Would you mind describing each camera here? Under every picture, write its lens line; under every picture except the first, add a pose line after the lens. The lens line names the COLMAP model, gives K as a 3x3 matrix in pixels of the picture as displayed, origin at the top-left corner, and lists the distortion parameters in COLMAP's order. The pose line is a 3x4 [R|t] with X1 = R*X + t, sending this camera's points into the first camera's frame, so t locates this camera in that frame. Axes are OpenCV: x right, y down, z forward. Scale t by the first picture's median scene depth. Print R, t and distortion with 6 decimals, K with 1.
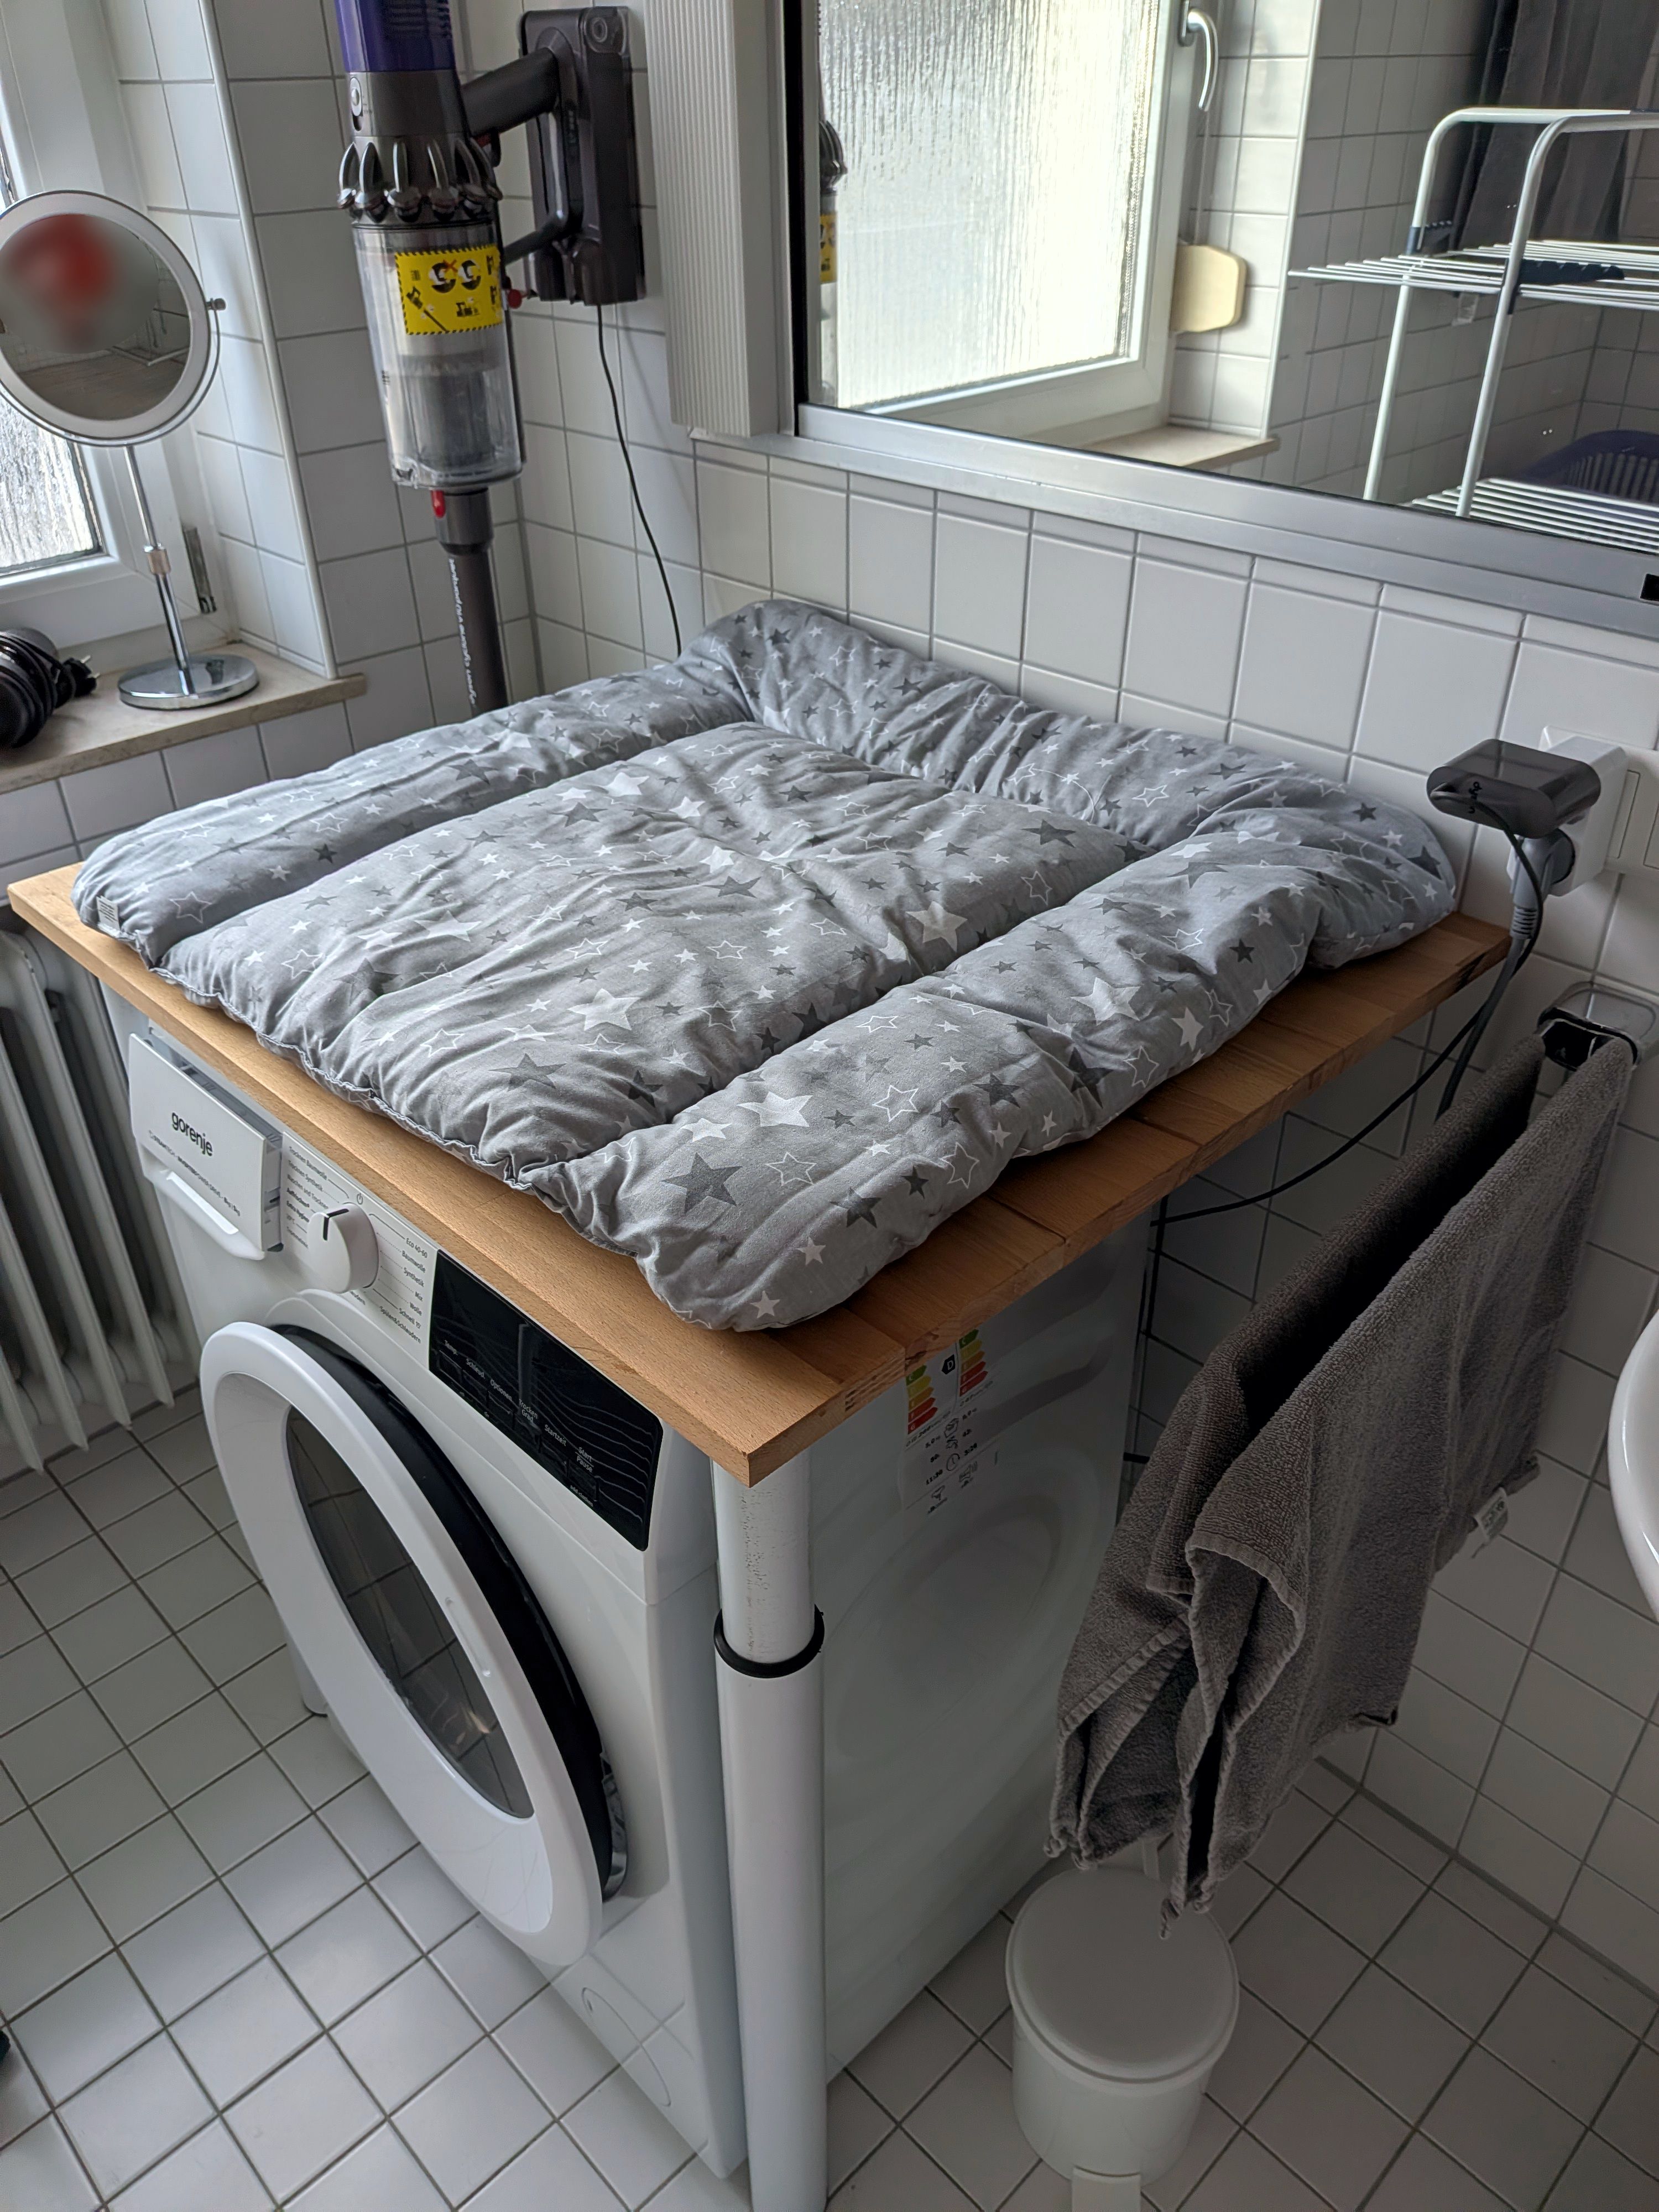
lens RADIAL K [[1600.5, 0, 829.5], [0, 1600.5, 1106.0], [0, 0, 1]] dist [-0.000726, -0.005407]
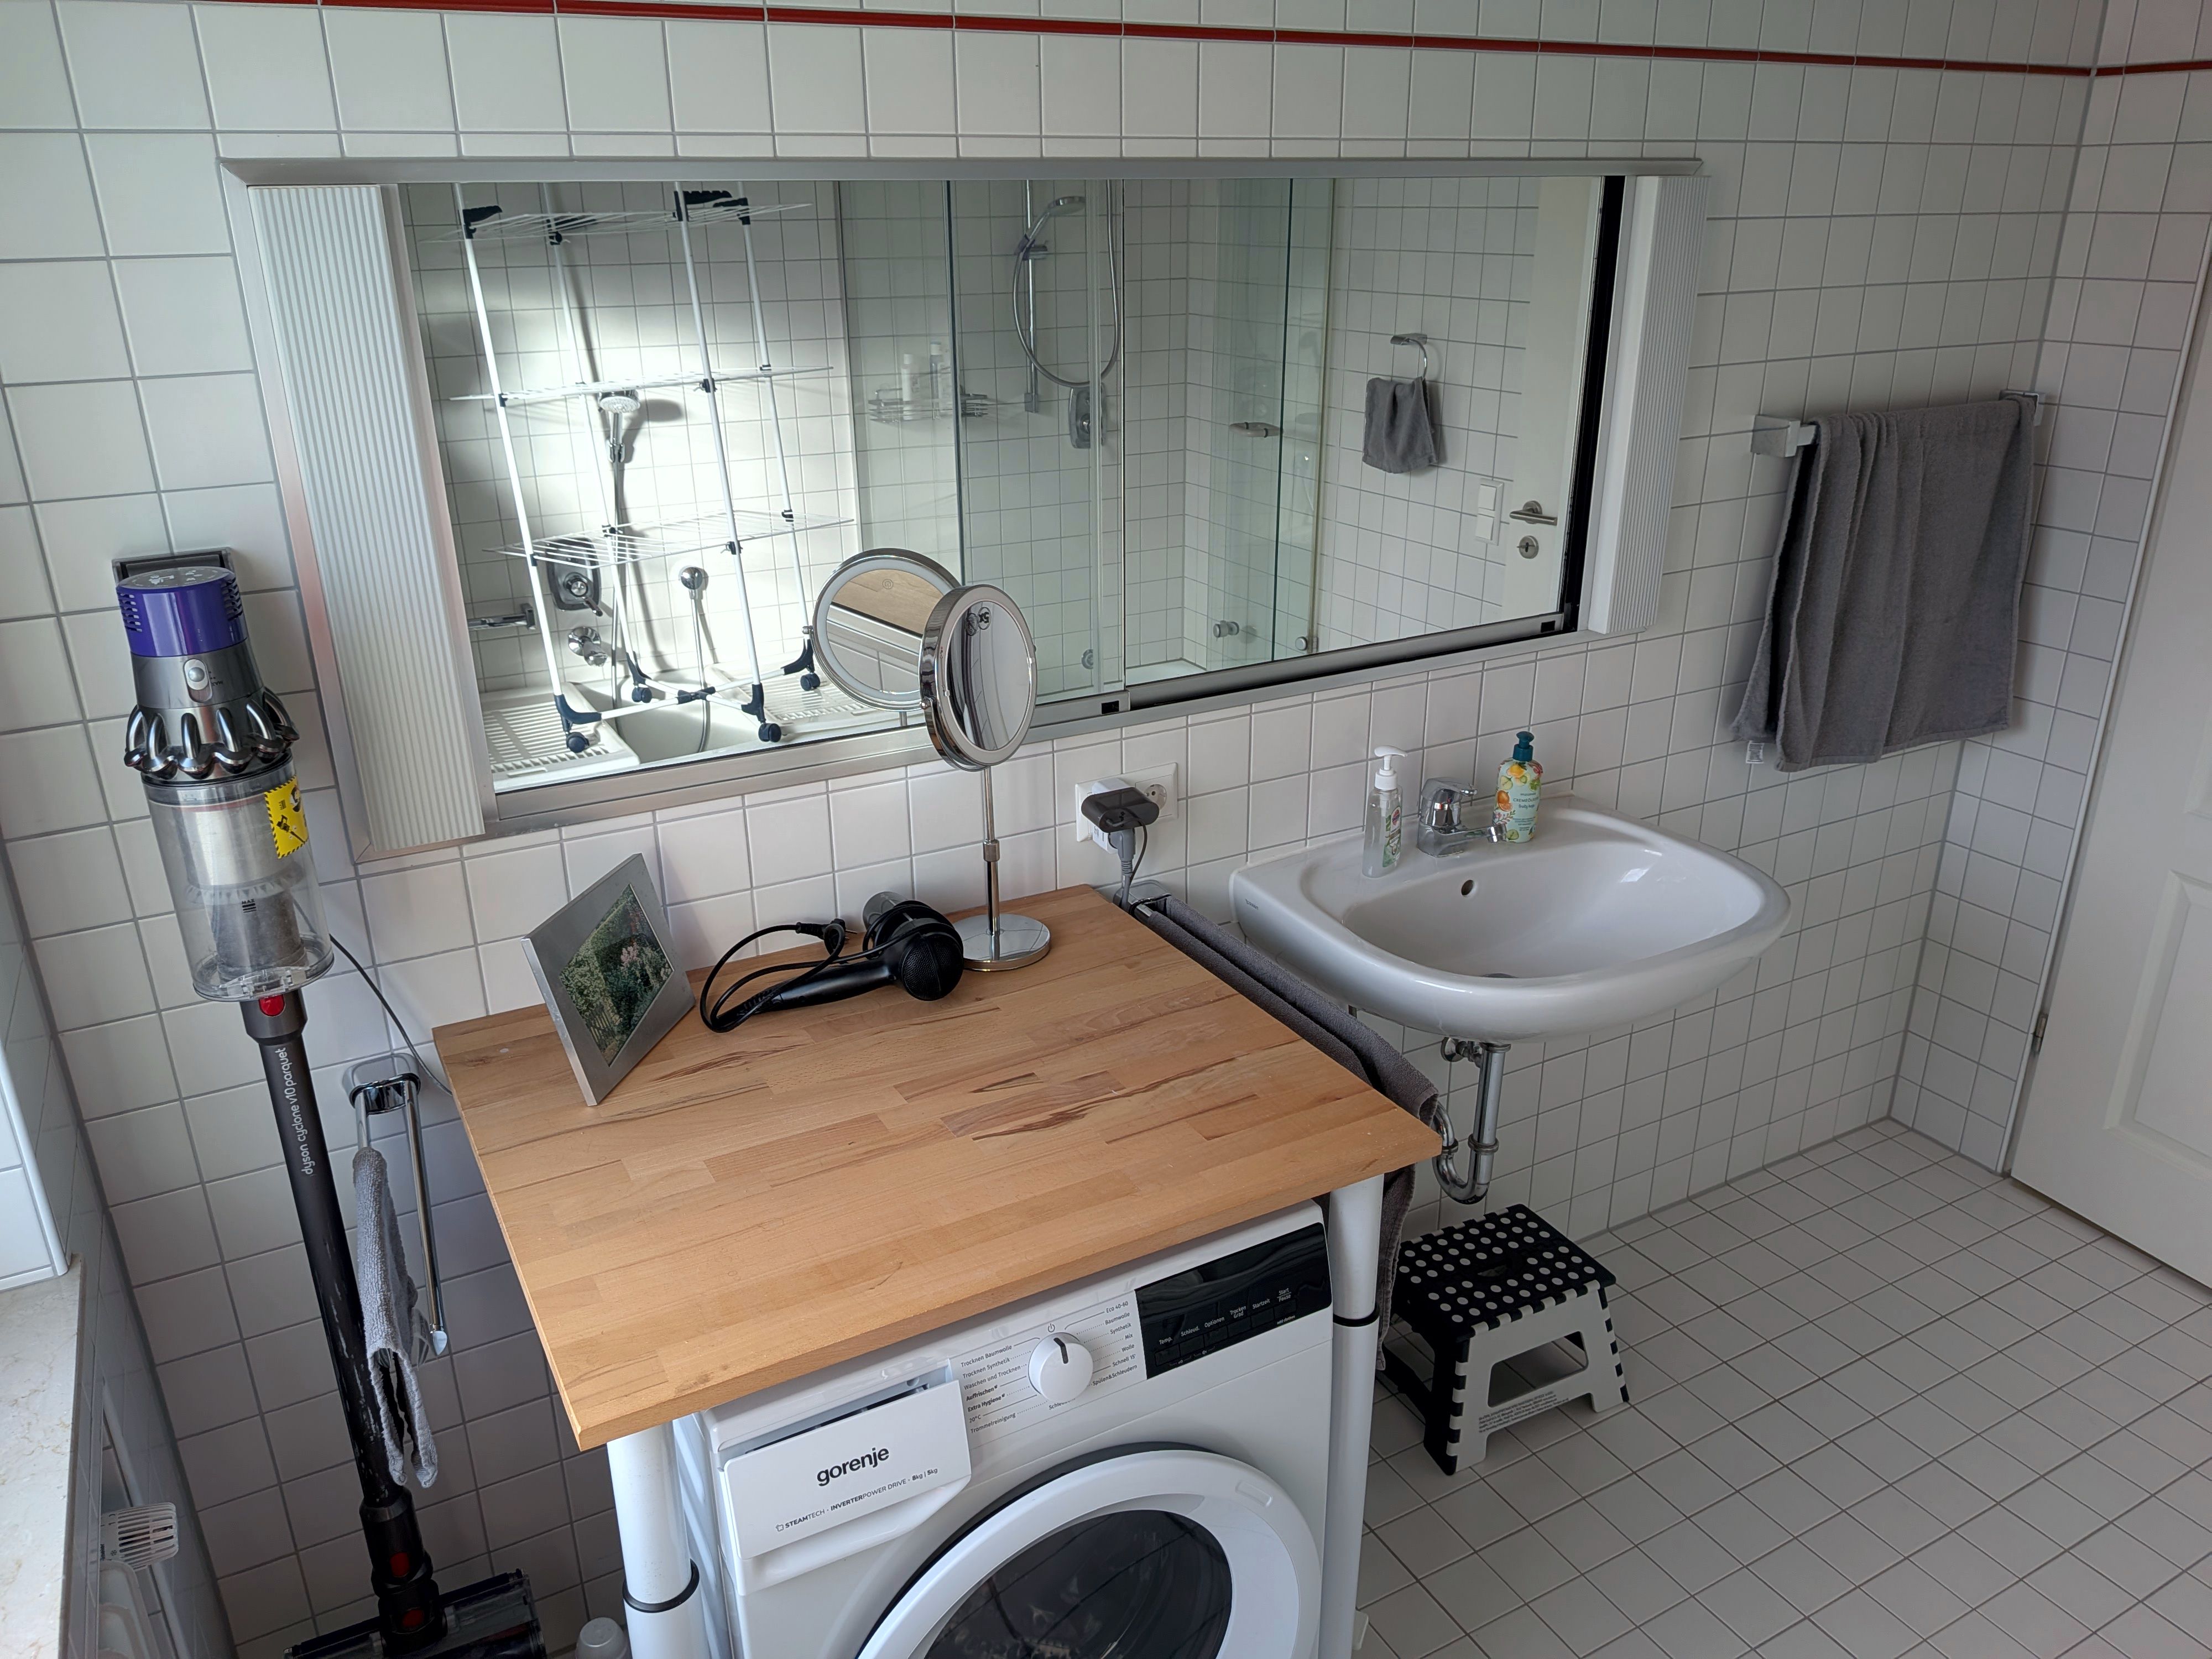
lens RADIAL K [[1586.0, 0, 1104.6], [0, 1586.0, 821.7], [0, 0, 1]] dist [0.004328, 0.001438]
pose [[0.251032, -0.331985, 0.909268, -1.029367], [0.537288, 0.829146, 0.154397, -0.362917], [-0.805174, 0.449780, 0.386514, 0.160114]]
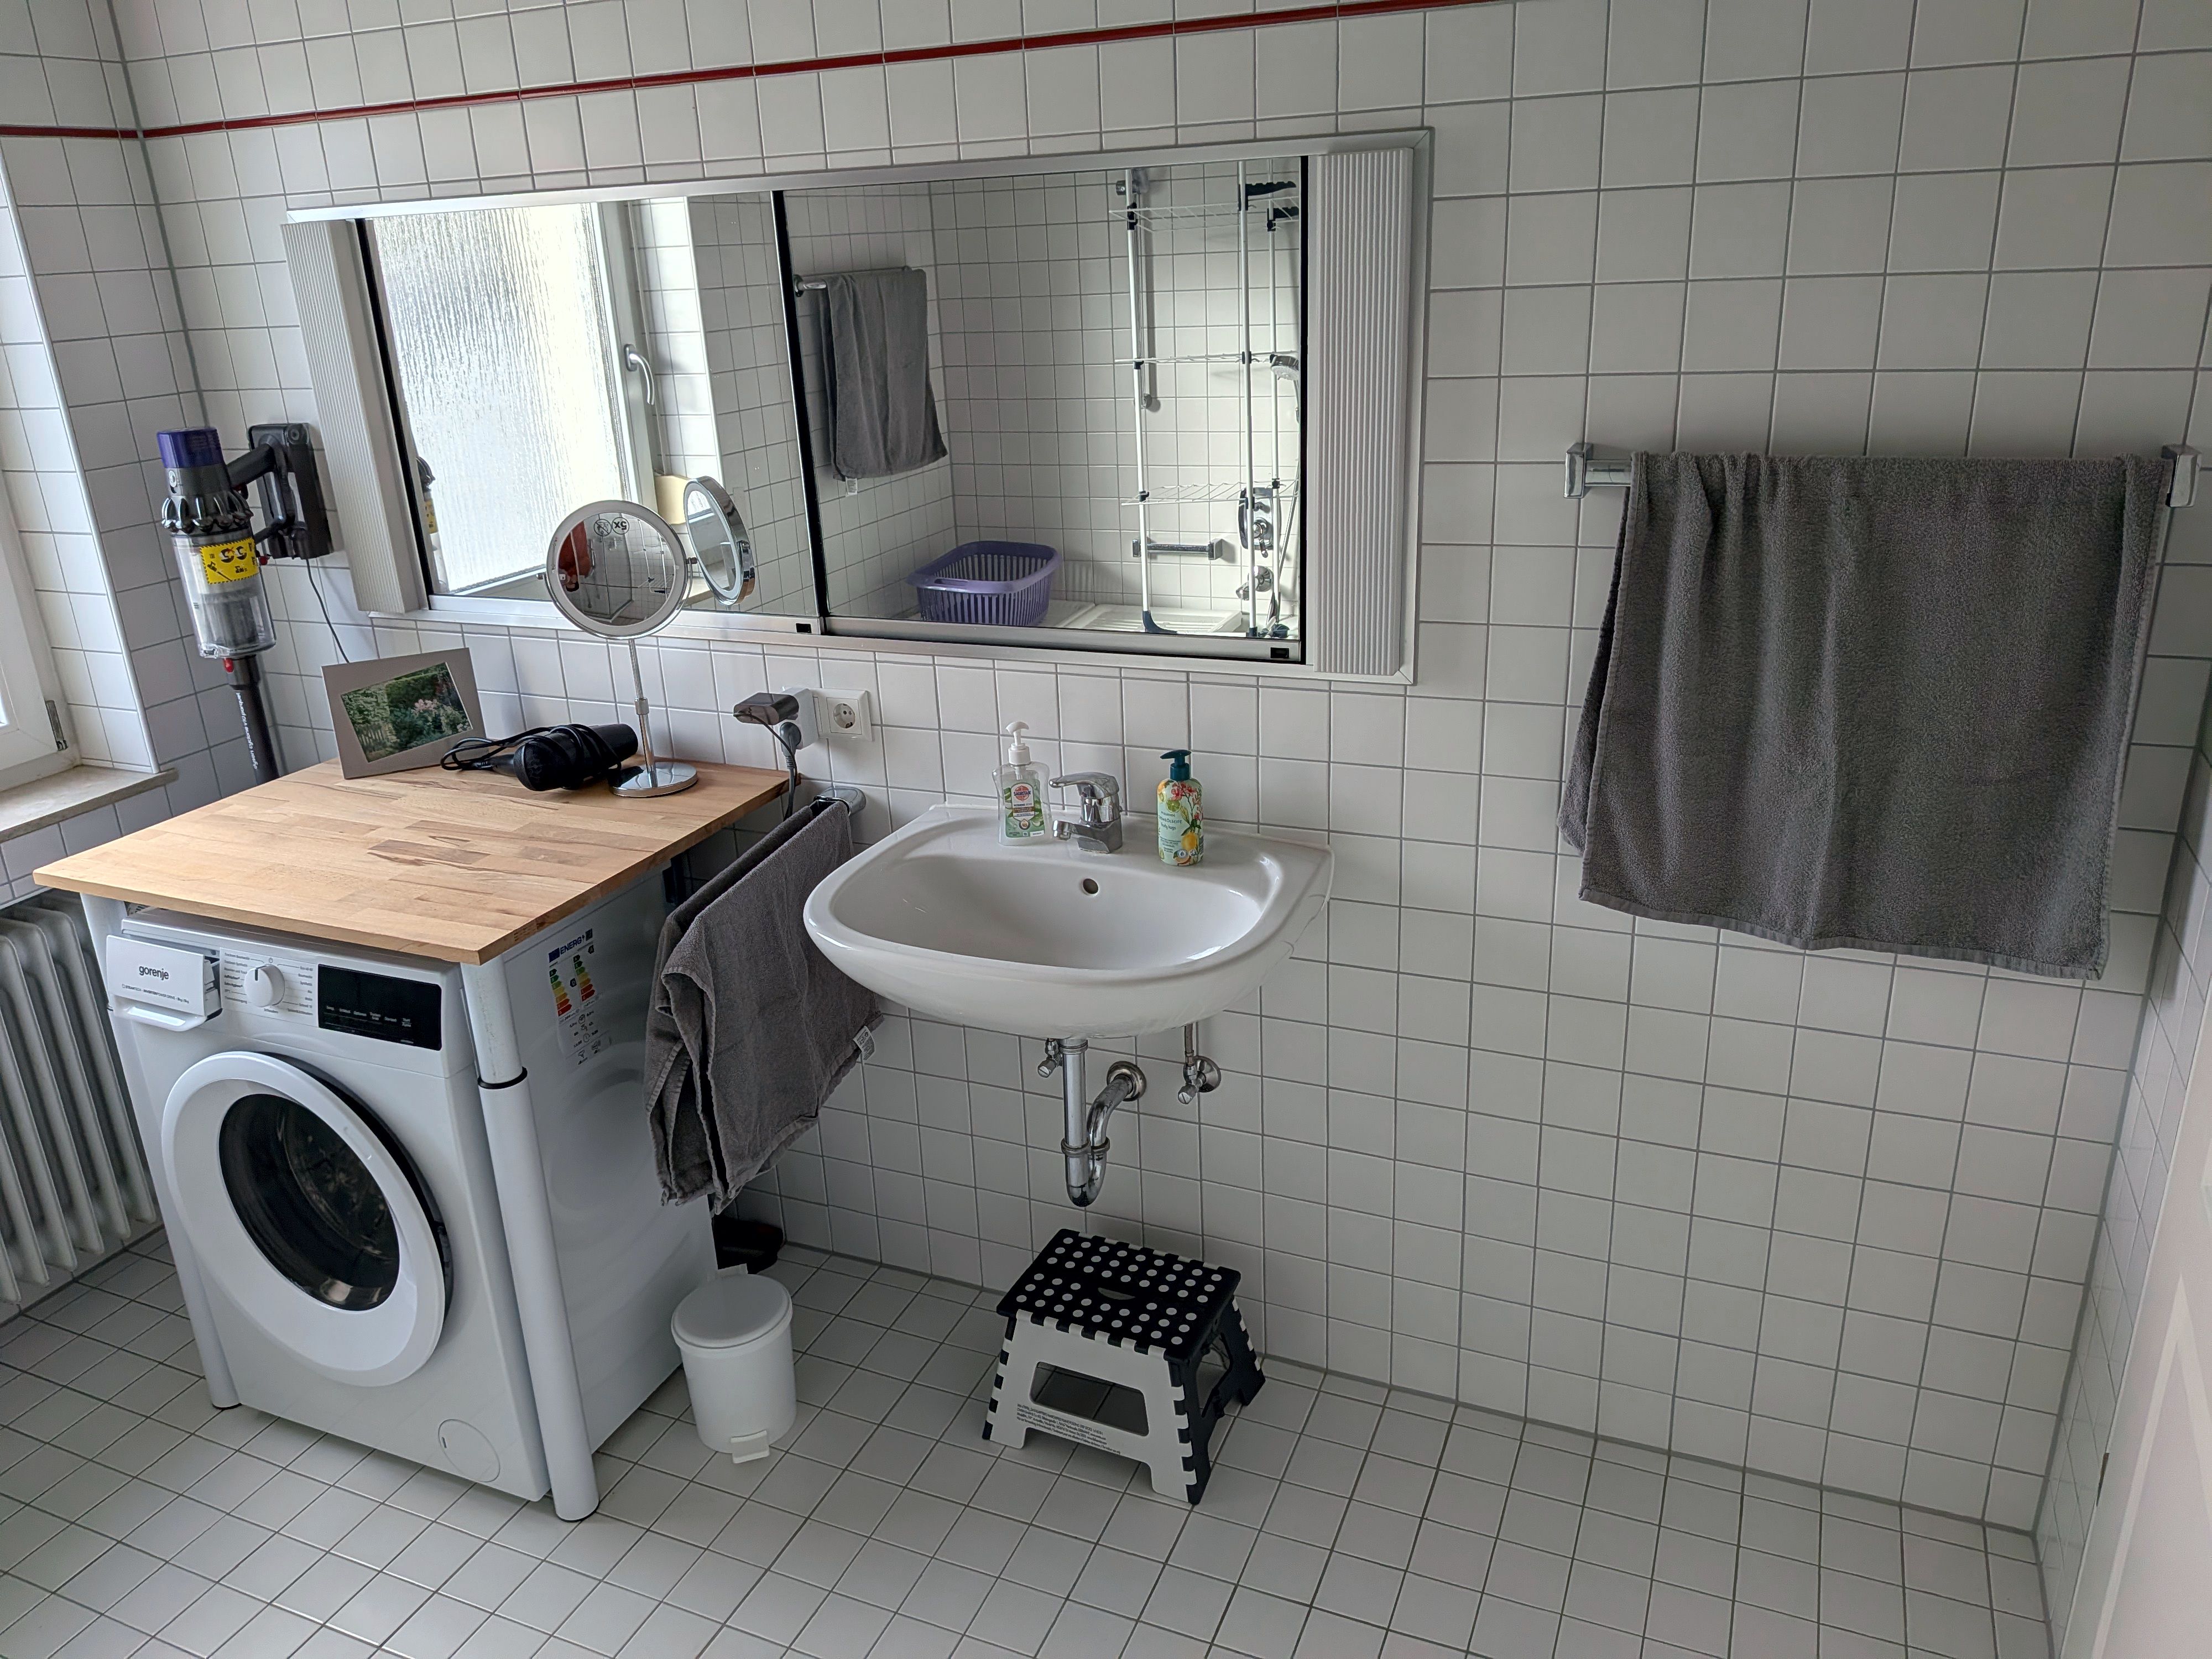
lens RADIAL K [[1600.5, 0, 1107.0], [0, 1600.5, 817.3], [0, 0, 1]] dist [-0.000726, -0.005407]
pose [[0.918396, -0.158186, 0.362665, -0.010322], [0.240574, 0.950958, -0.194432, 0.419878], [-0.314122, 0.265813, 0.911411, -1.019704]]
